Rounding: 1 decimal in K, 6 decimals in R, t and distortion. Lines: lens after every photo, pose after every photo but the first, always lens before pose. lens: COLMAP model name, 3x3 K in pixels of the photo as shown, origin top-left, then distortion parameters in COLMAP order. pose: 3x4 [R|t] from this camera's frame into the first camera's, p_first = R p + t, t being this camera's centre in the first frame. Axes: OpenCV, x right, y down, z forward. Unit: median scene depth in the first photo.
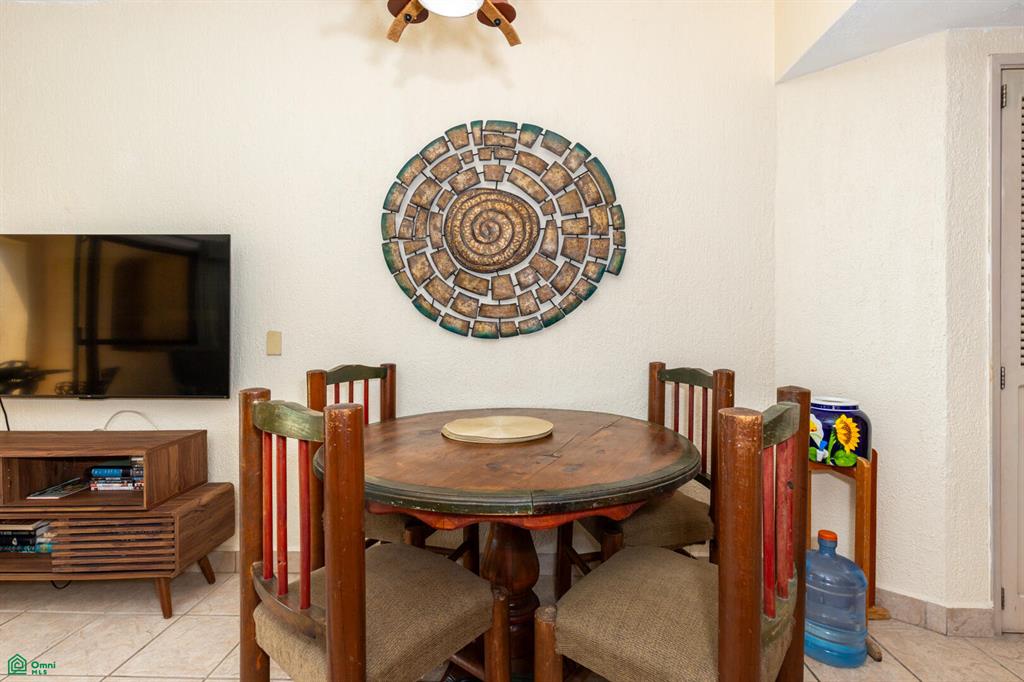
lens RADIAL K [[467.1, 0, 510.5], [0, 467.1, 336.1], [0, 0, 1]] dist [0.007695, -0.001534]
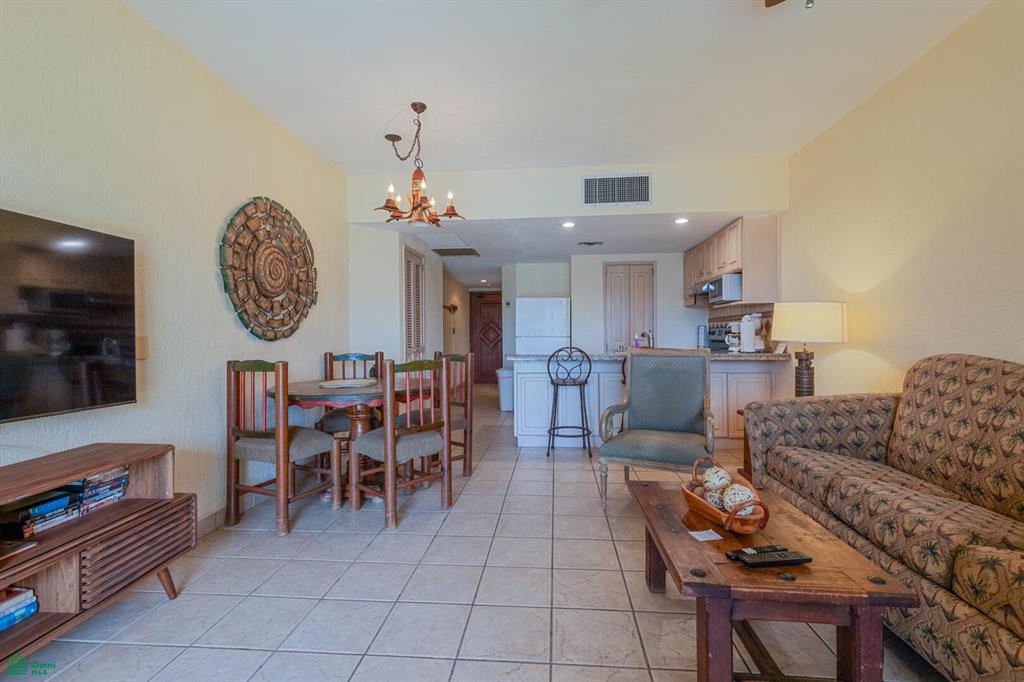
lens RADIAL K [[467.1, 0, 510.0], [0, 467.1, 333.7], [0, 0, 1]] dist [0.007695, -0.001534]
pose [[0.058206, 0.007132, 0.998279, -1.554317], [0.017832, 0.999808, -0.008183, 0.008236], [-0.998145, 0.018278, 0.058067, 0.133169]]
